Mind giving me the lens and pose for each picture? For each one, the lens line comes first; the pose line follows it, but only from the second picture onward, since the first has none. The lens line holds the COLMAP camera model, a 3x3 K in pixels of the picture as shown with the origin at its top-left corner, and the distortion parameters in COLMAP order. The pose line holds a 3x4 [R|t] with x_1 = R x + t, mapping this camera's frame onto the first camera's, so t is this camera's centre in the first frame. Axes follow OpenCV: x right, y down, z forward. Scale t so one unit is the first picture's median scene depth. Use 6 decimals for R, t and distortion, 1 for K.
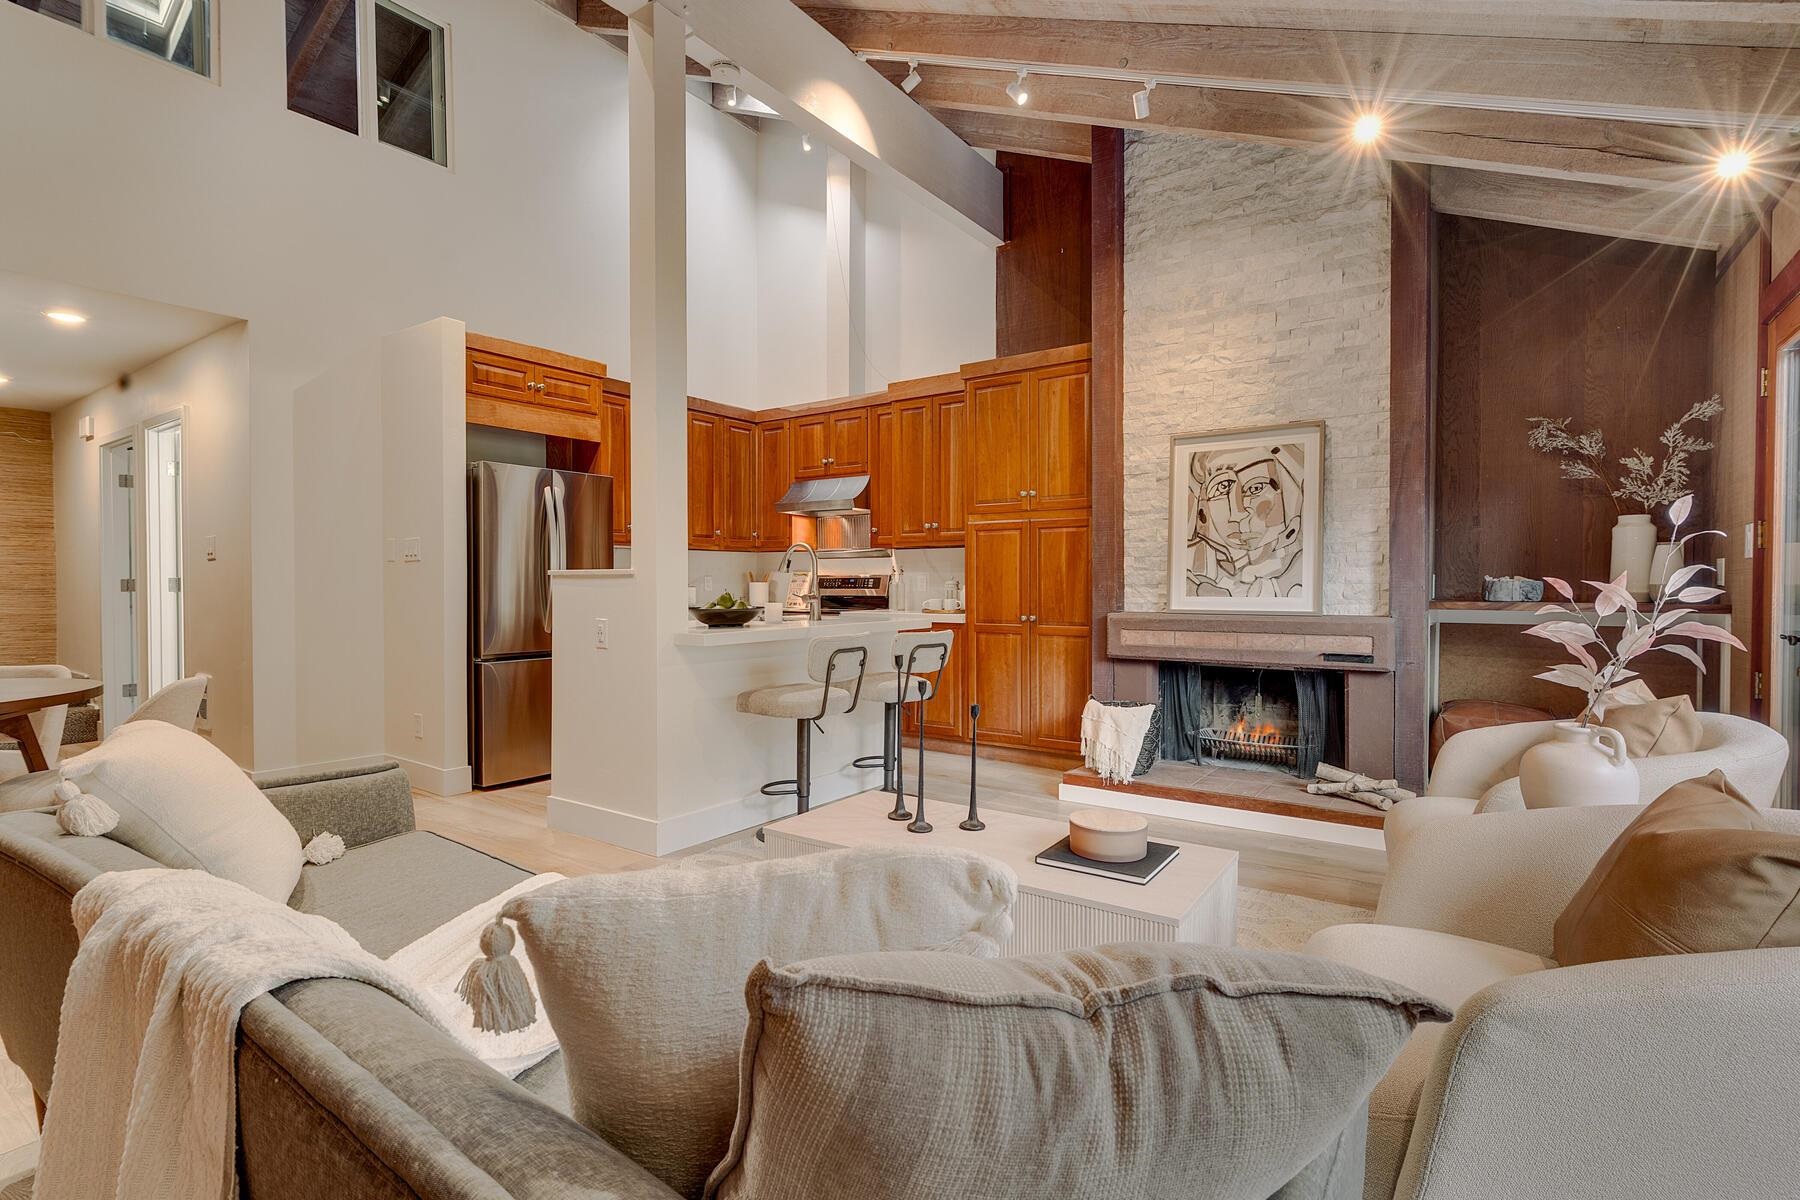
lens RADIAL K [[871.2, 0, 892.6], [0, 871.2, 577.2], [0, 0, 1]] dist [-0.002179, -0.000273]
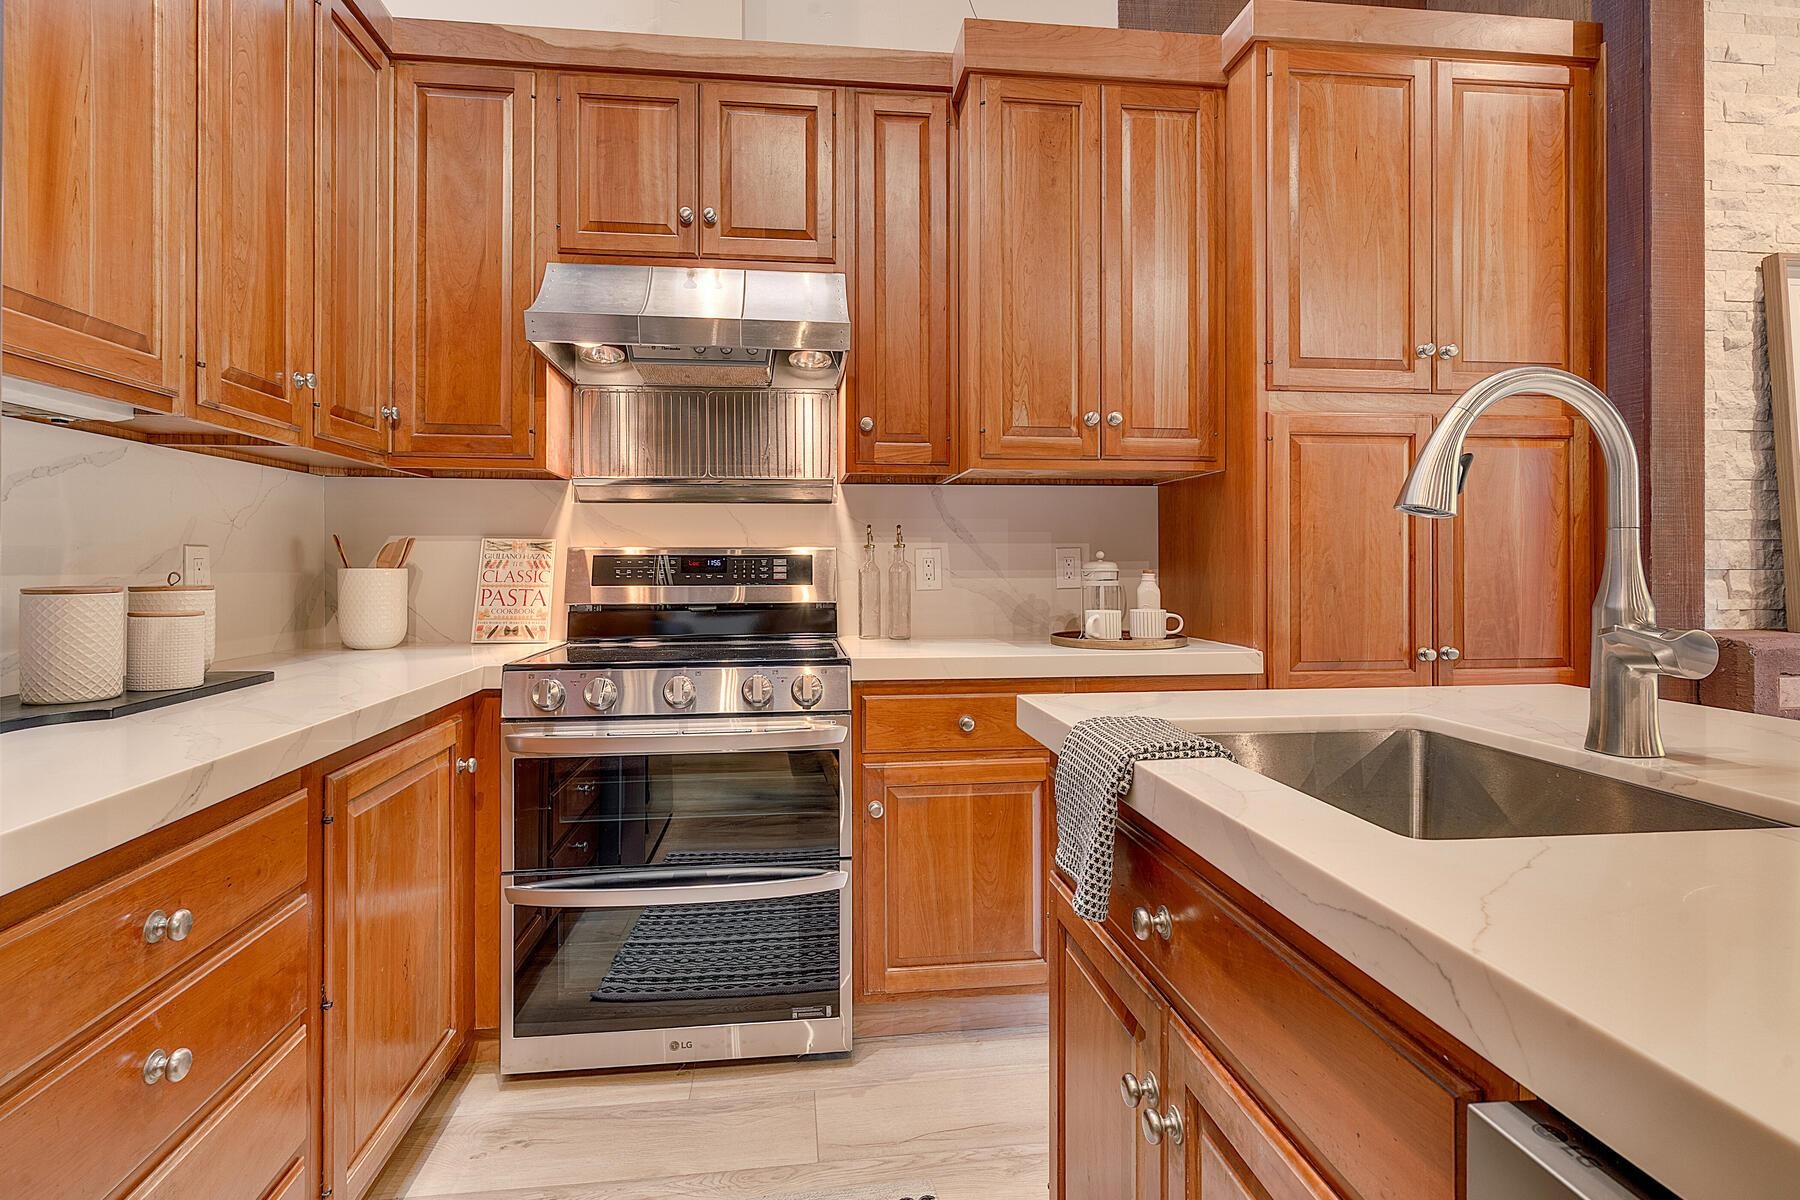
lens RADIAL K [[871.2, 0, 892.6], [0, 871.2, 577.2], [0, 0, 1]] dist [-0.002179, -0.000273]
pose [[0.740969, 0.000992, 0.671538, -0.249391], [-0.002643, 0.999995, 0.001440, 0.009498], [-0.671534, -0.002842, 0.740968, 0.693572]]
